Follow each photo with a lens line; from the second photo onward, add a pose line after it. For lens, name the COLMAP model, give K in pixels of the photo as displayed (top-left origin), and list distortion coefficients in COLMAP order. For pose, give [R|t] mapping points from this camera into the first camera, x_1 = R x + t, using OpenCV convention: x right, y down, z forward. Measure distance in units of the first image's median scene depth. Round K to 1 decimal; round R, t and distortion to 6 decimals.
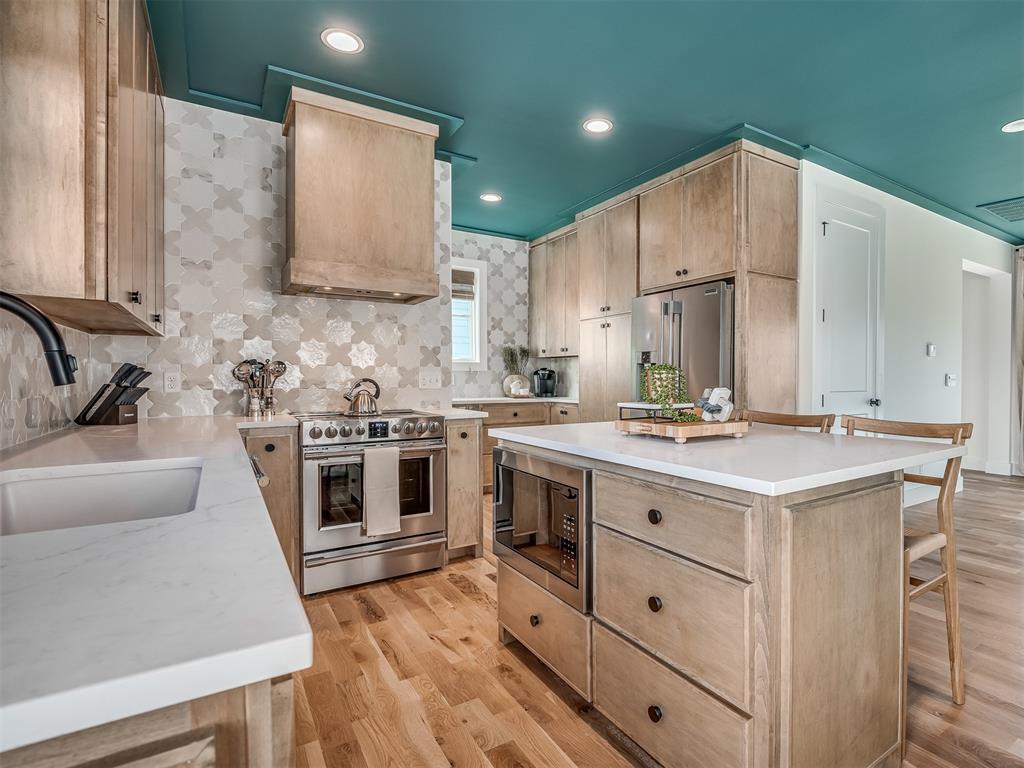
lens RADIAL K [[526.0, 0, 584.5], [0, 526.0, 385.4], [0, 0, 1]] dist [-0.004170, -0.000760]
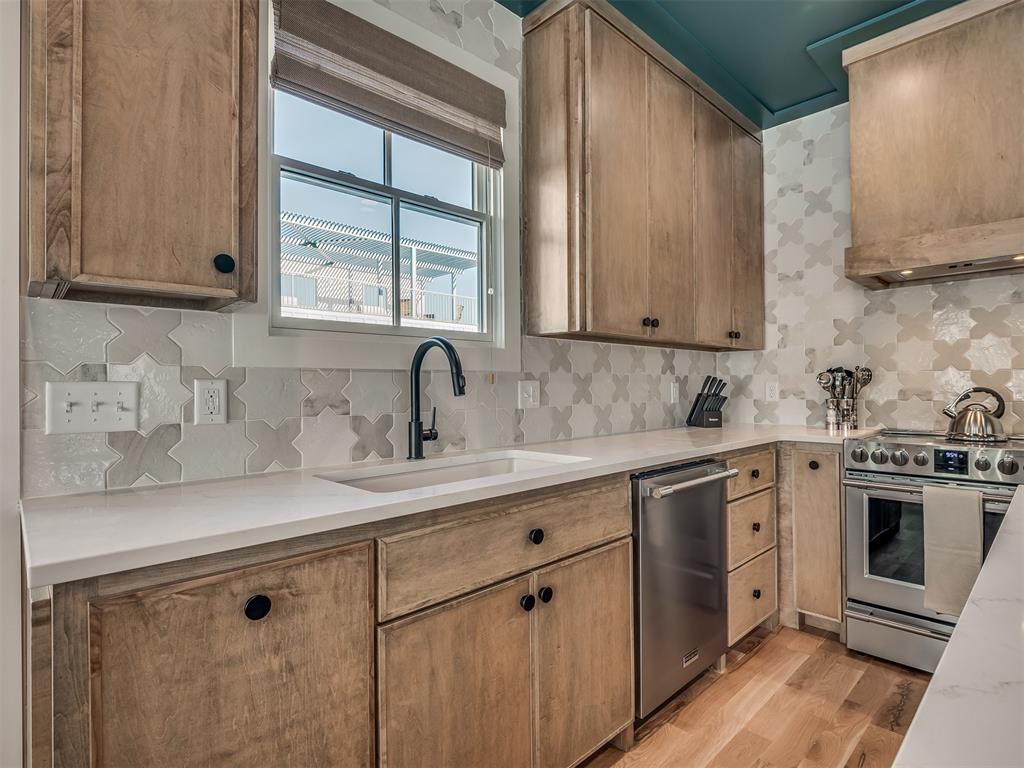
lens RADIAL K [[528.8, 0, 540.4], [0, 528.8, 386.4], [0, 0, 1]] dist [0.003302, -0.012397]
pose [[0.190859, -0.004316, -0.981608, 0.142757], [-0.007616, 0.999954, -0.005878, -0.005429], [0.981588, 0.008598, 0.190818, 0.256069]]
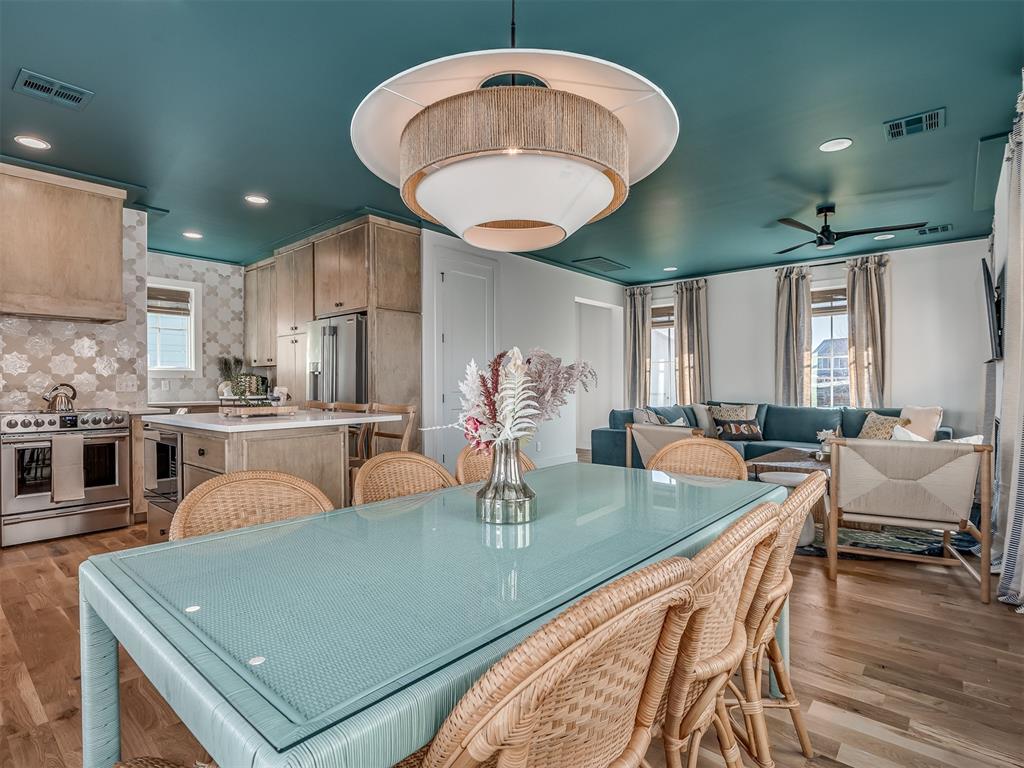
lens RADIAL K [[528.3, 0, 504.8], [0, 528.3, 387.5], [0, 0, 1]] dist [-0.016970, -0.001055]
pose [[0.970804, -0.005085, 0.239821, 0.276691], [0.007599, 0.999925, -0.009560, 0.014561], [-0.239754, 0.011103, 0.970770, -0.416247]]
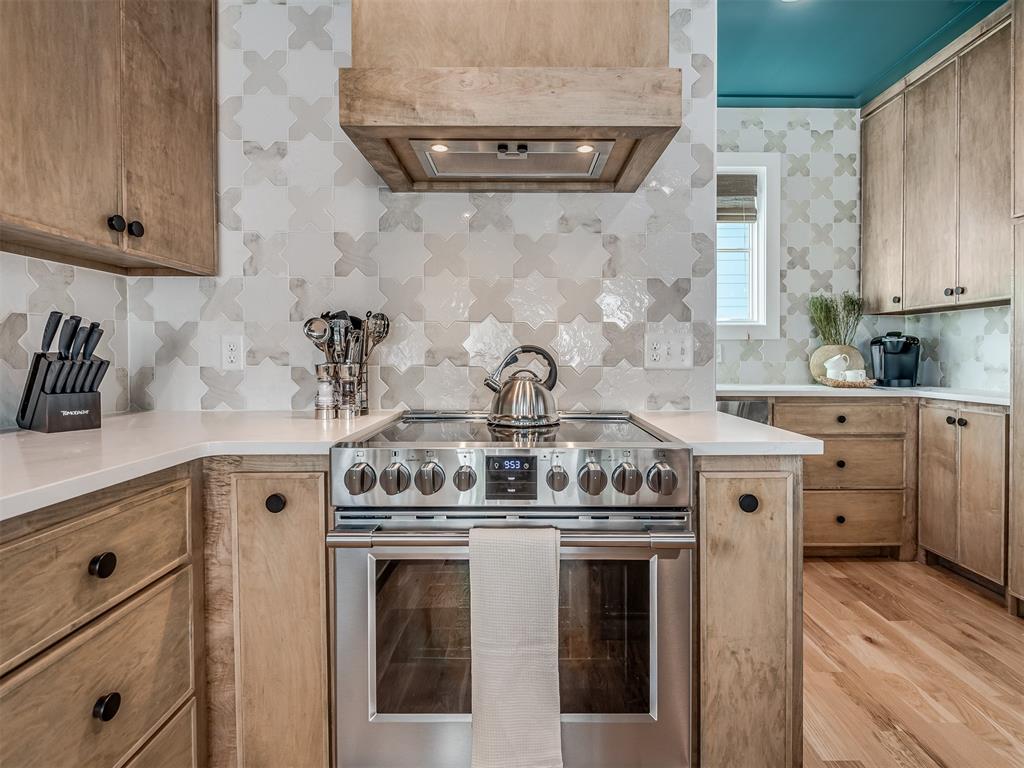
lens RADIAL K [[539.5, 0, 530.1], [0, 539.5, 362.8], [0, 0, 1]] dist [-0.001895, -0.001754]
pose [[0.833916, 0.006257, -0.551856, -0.129657], [-0.007717, 0.999970, -0.000324, 0.002099], [0.551837, 0.004529, 0.833939, 0.525087]]
